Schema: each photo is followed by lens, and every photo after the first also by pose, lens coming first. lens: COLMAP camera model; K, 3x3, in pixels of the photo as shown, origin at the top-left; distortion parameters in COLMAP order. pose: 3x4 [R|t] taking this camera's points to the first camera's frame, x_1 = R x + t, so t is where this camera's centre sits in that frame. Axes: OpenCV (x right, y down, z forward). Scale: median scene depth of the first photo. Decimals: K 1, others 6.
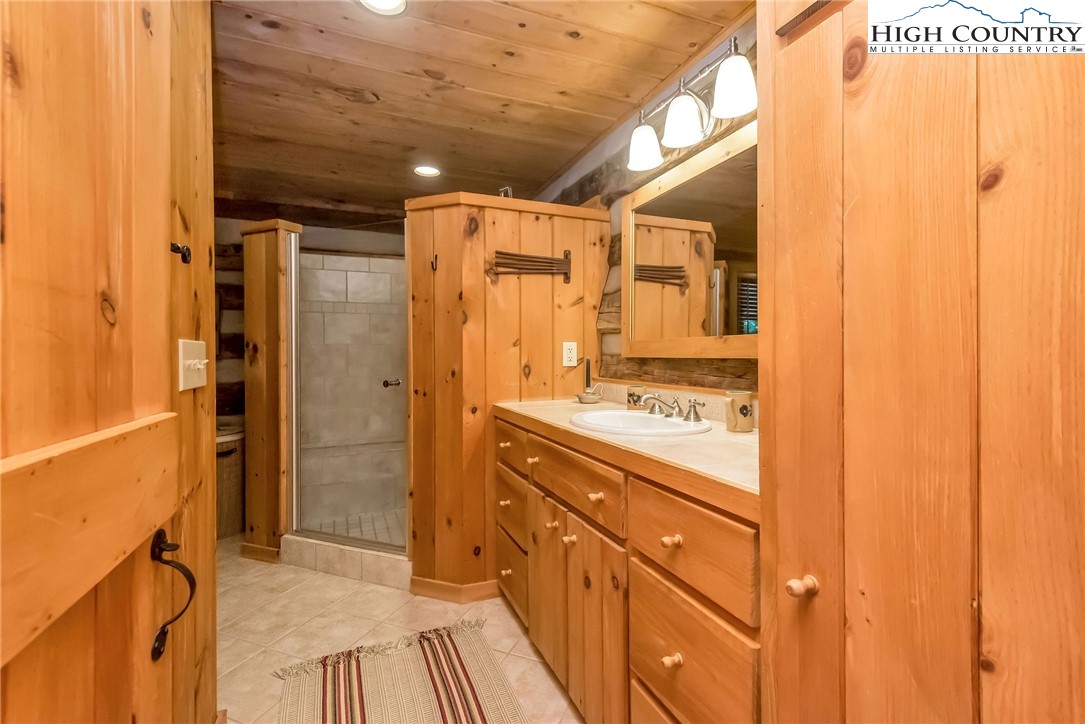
lens RADIAL K [[488.1, 0, 544.3], [0, 488.1, 358.0], [0, 0, 1]] dist [0.020470, -0.001608]
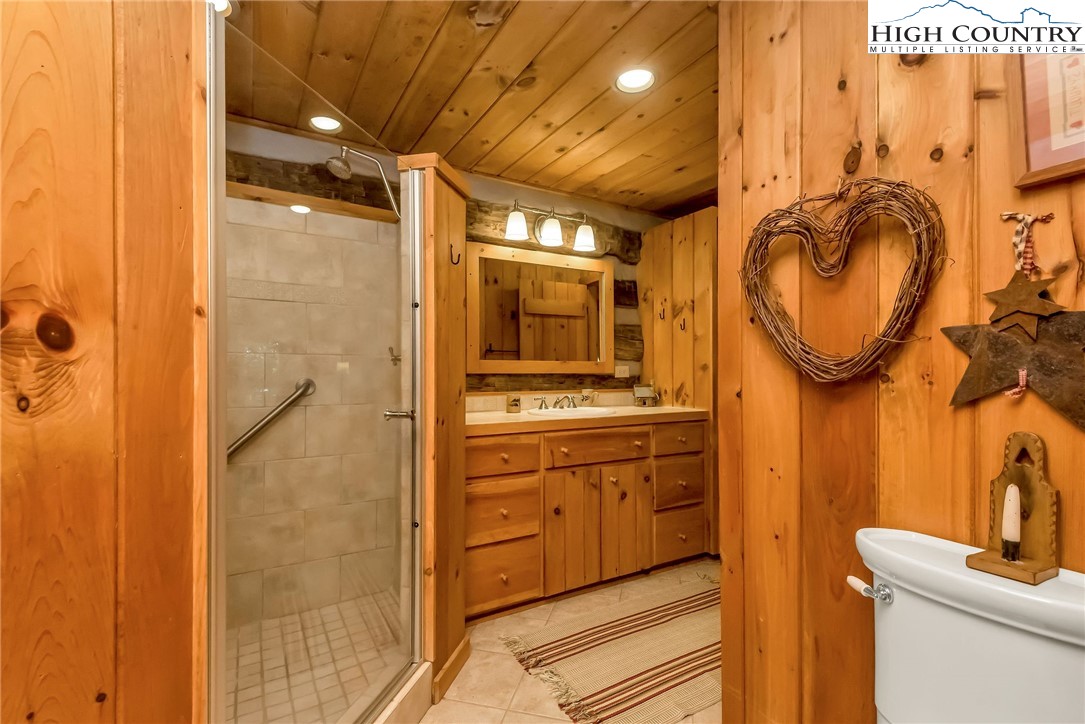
lens RADIAL K [[488.1, 0, 544.2], [0, 488.1, 367.2], [0, 0, 1]] dist [0.020470, -0.001608]
pose [[-0.140204, 0.013293, 0.990033, -1.202457], [0.009723, 0.999880, -0.012049, -0.000329], [-0.990075, 0.007937, -0.140316, 1.116218]]
